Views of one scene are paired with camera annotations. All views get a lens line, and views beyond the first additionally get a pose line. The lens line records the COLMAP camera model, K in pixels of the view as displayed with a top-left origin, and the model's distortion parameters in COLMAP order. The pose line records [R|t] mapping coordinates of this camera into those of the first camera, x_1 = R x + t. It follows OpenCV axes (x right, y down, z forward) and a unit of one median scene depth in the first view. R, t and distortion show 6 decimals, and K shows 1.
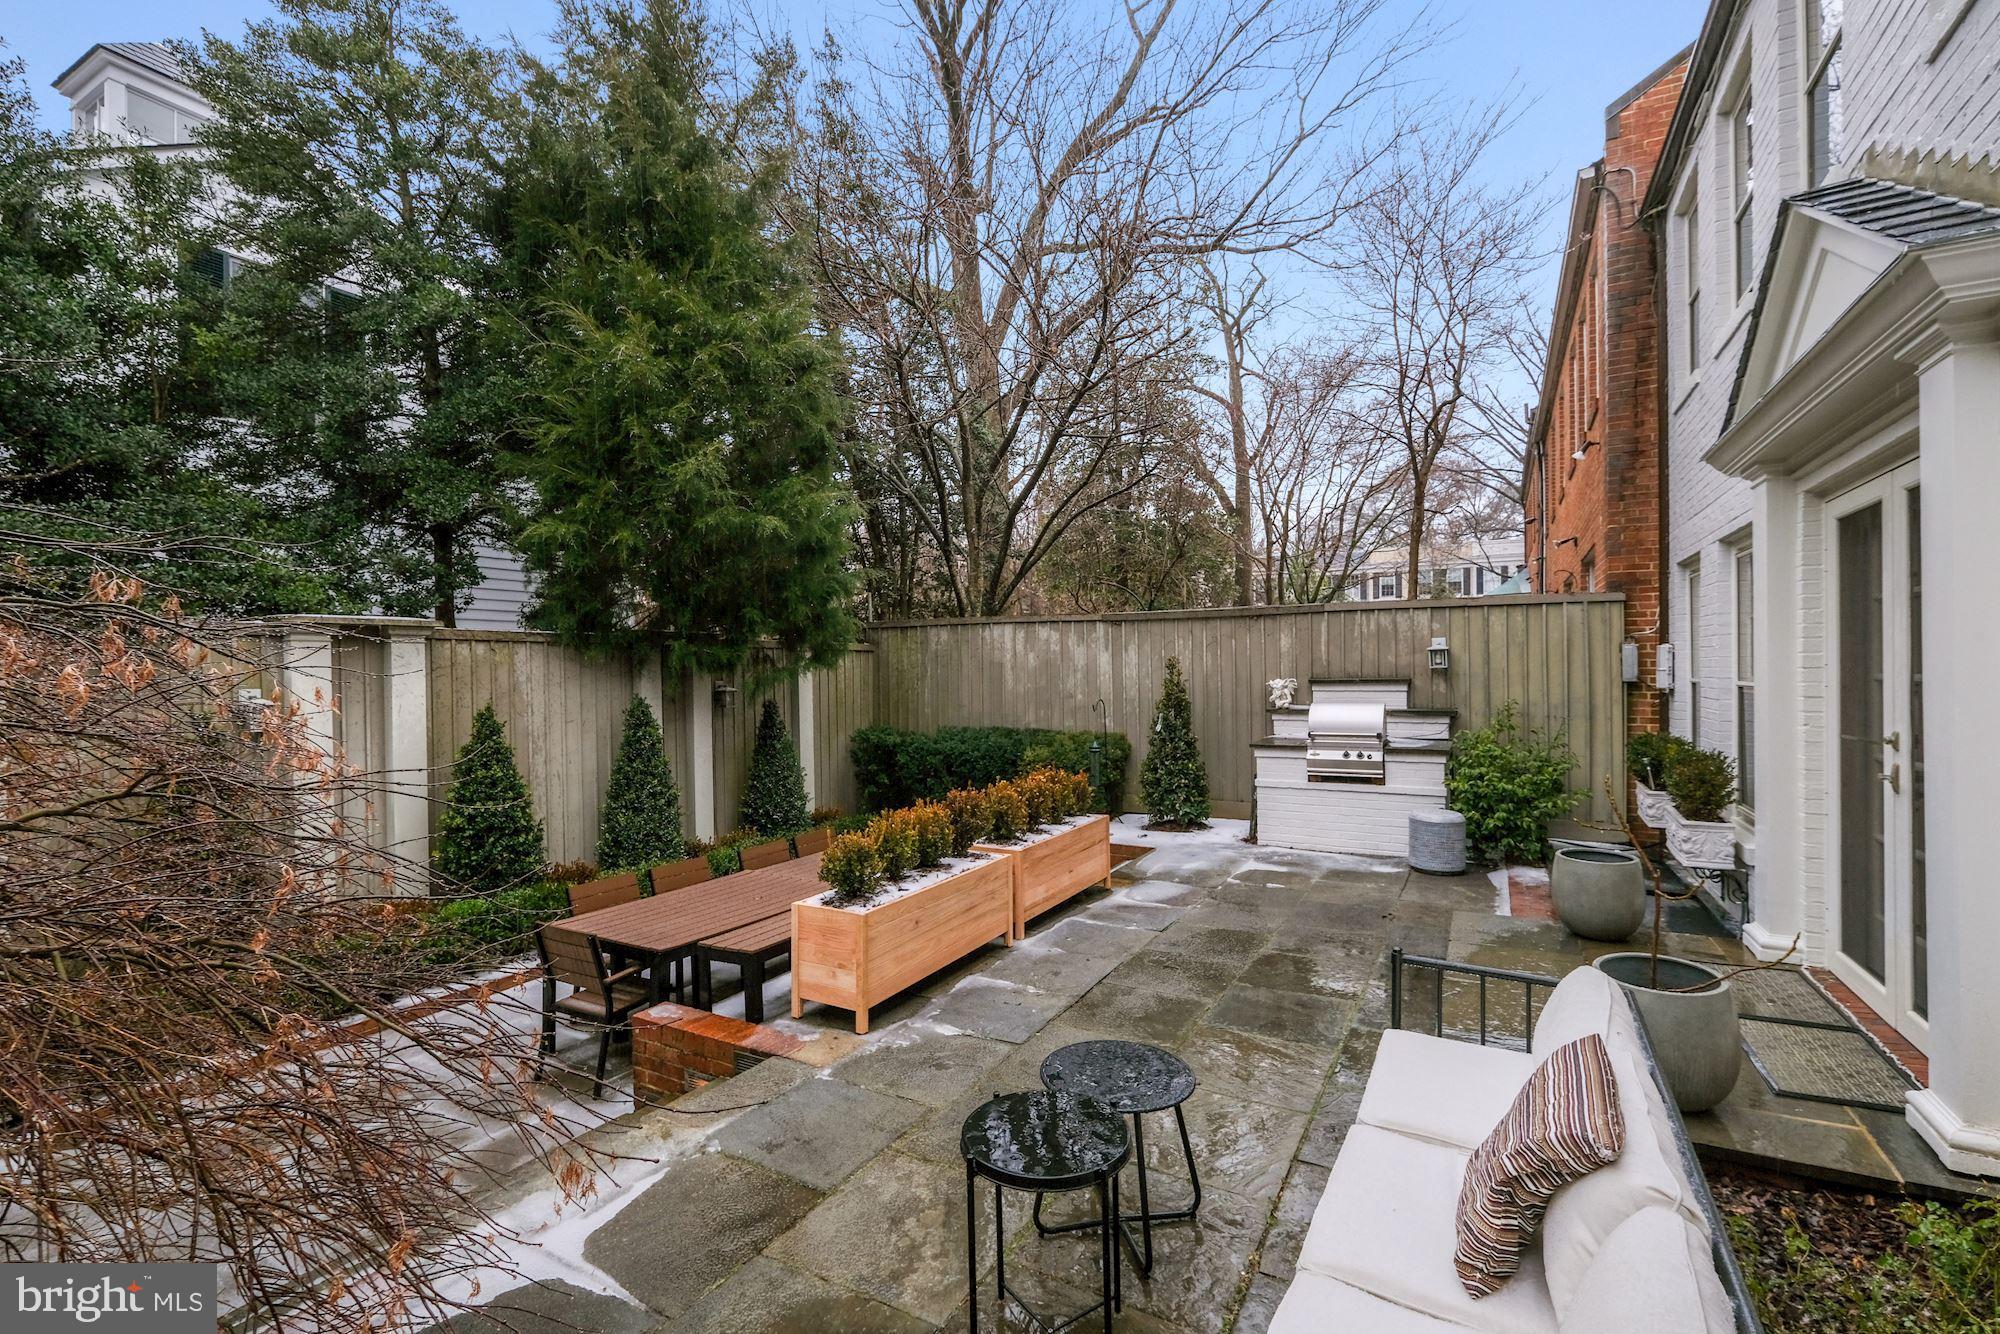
lens RADIAL K [[881.1, 0, 1006.3], [0, 881.1, 668.4], [0, 0, 1]] dist [-0.000682, -0.000012]
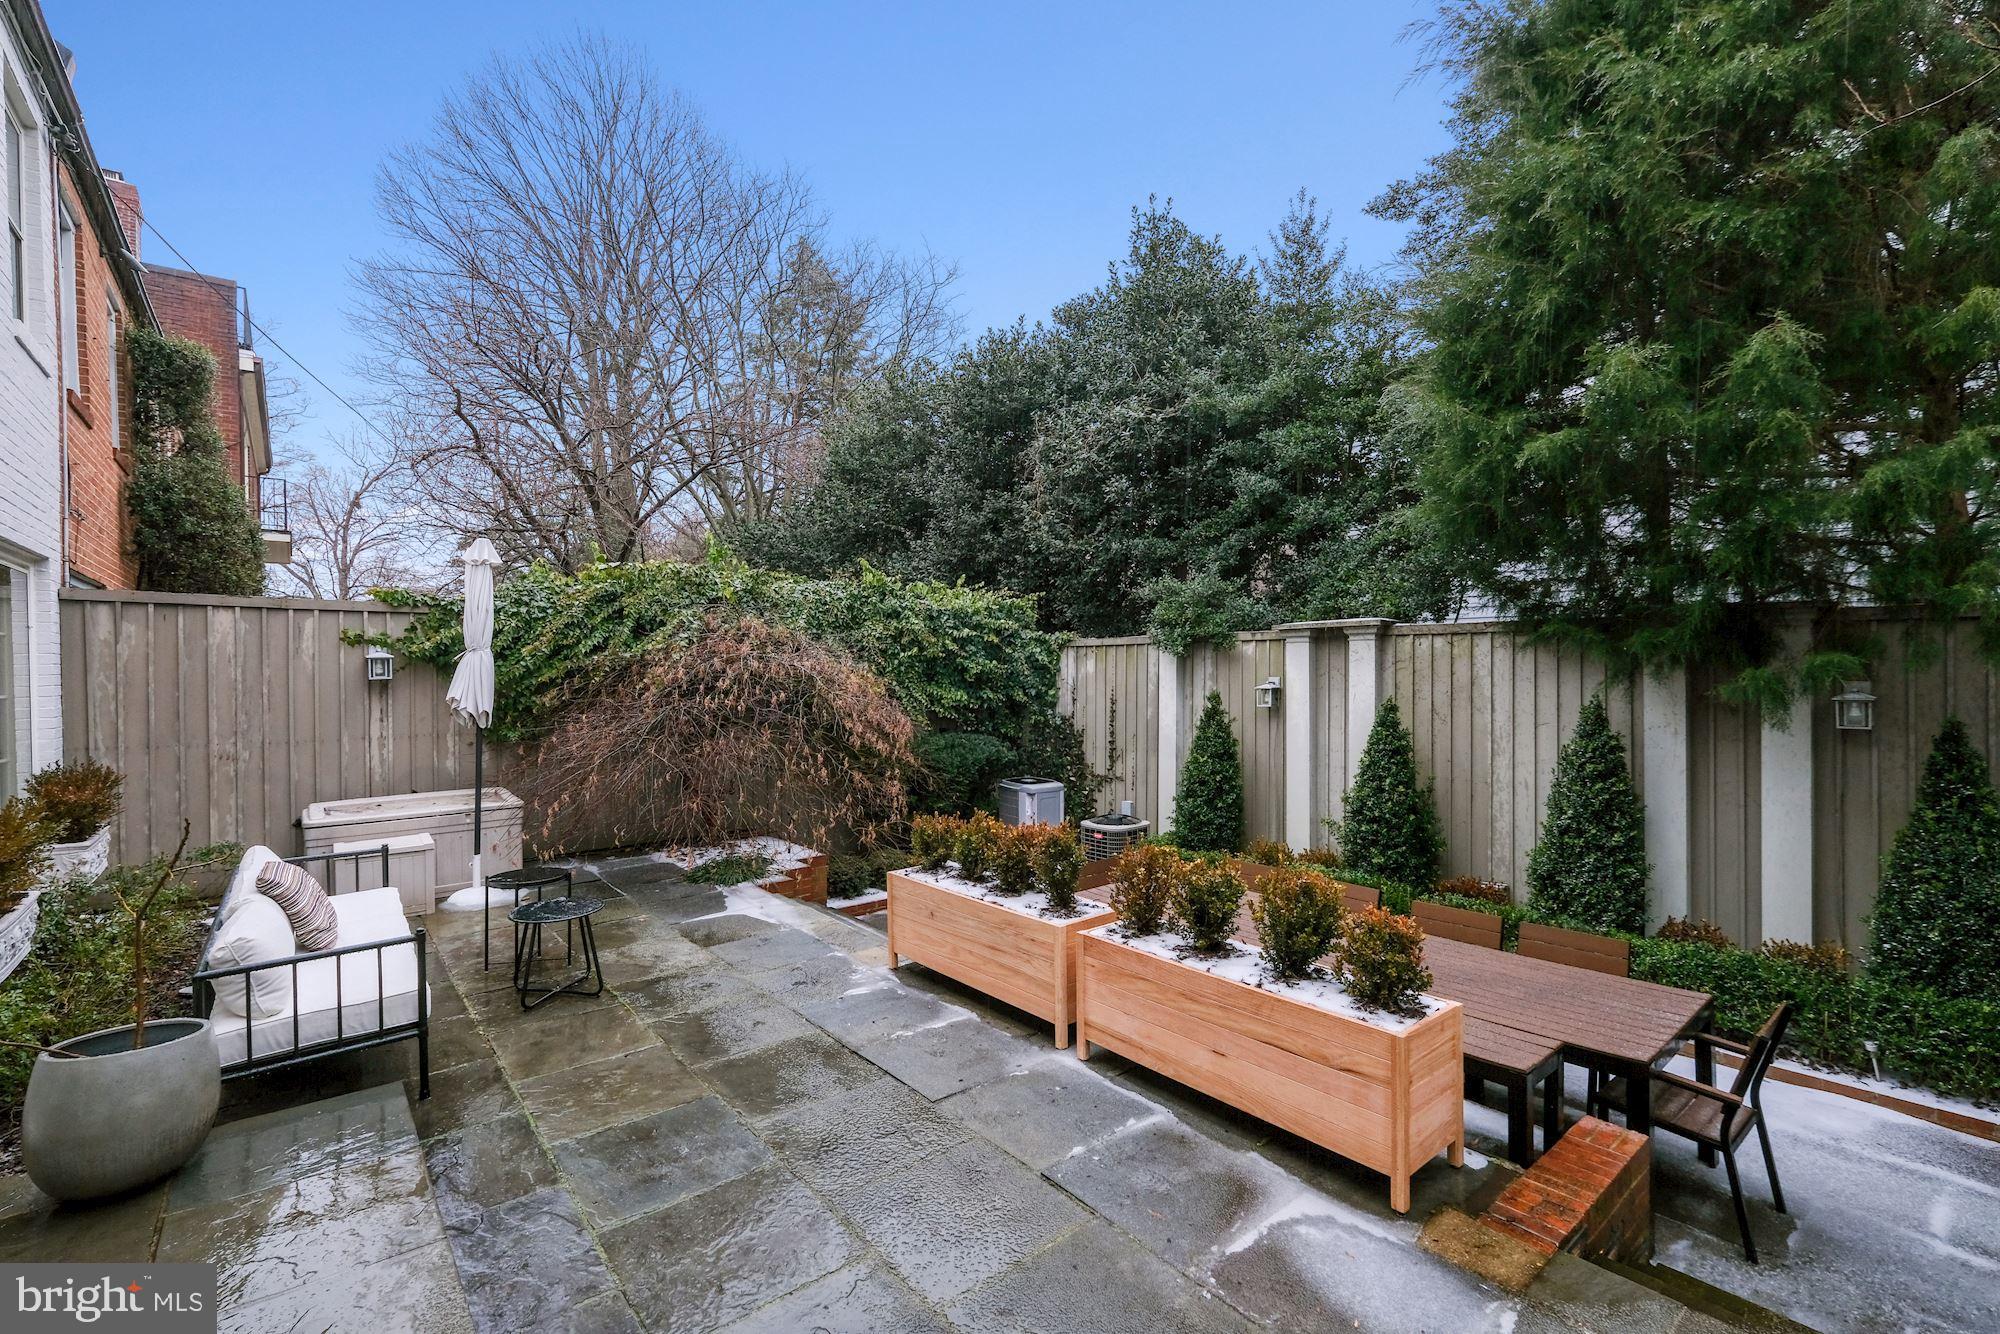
lens RADIAL K [[881.1, 0, 1003.9], [0, 881.1, 669.4], [0, 0, 1]] dist [-0.000682, -0.000012]
pose [[-0.364890, 0.019734, -0.930841, 0.659536], [0.010754, 0.999798, 0.016980, -0.015591], [0.930988, -0.003814, -0.365029, 1.148097]]
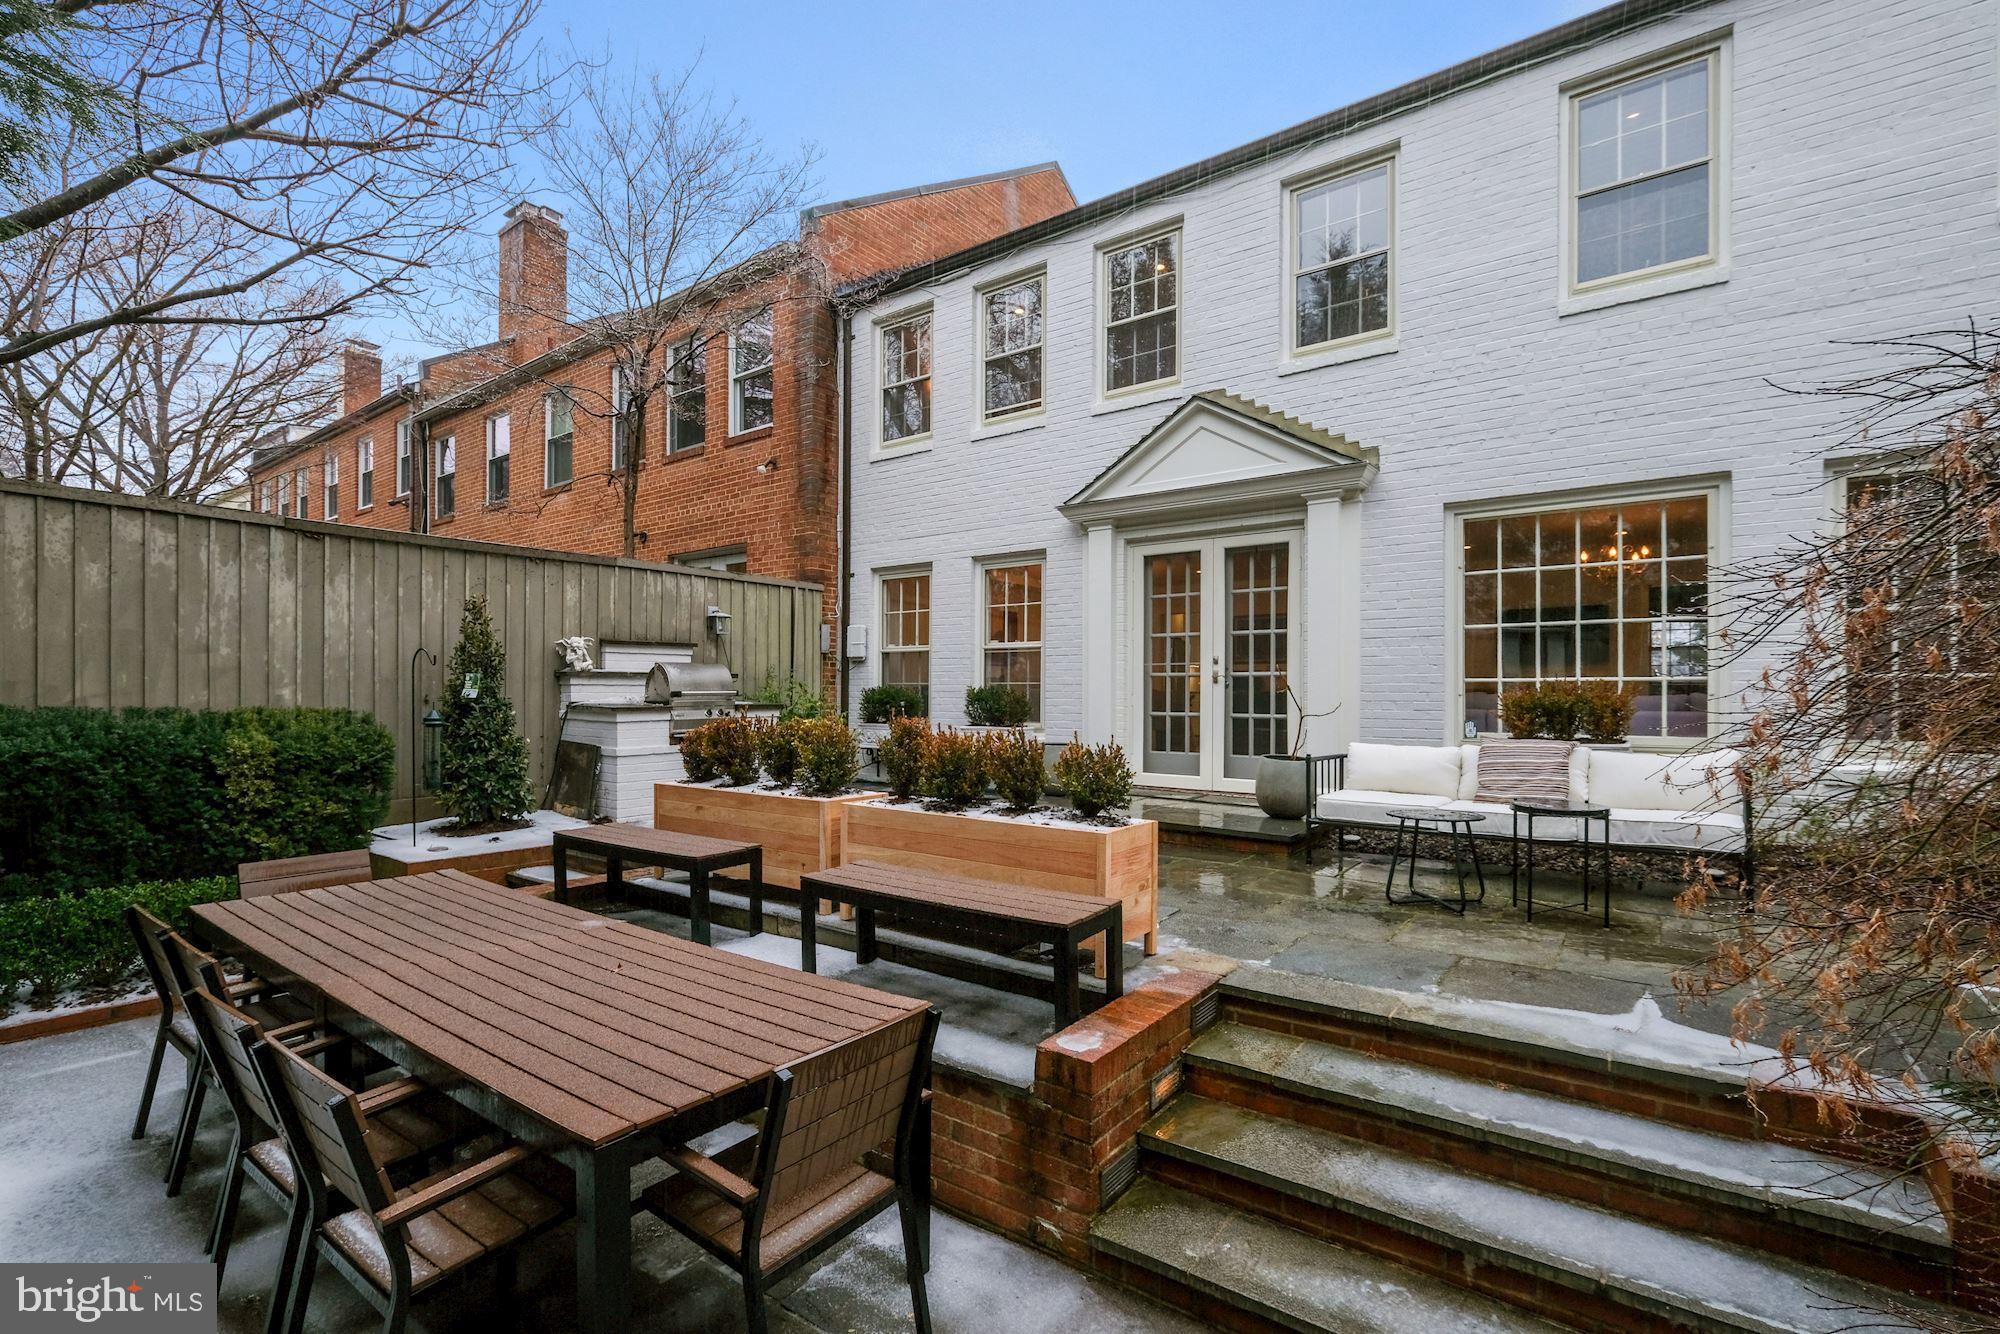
lens RADIAL K [[881.1, 0, 1003.9], [0, 881.1, 684.8], [0, 0, 1]] dist [-0.000682, -0.000012]
pose [[0.118081, 0.013955, 0.992906, -0.782852], [-0.002748, 0.999902, -0.013726, 0.109132], [-0.993000, -0.001108, 0.118107, 0.753949]]
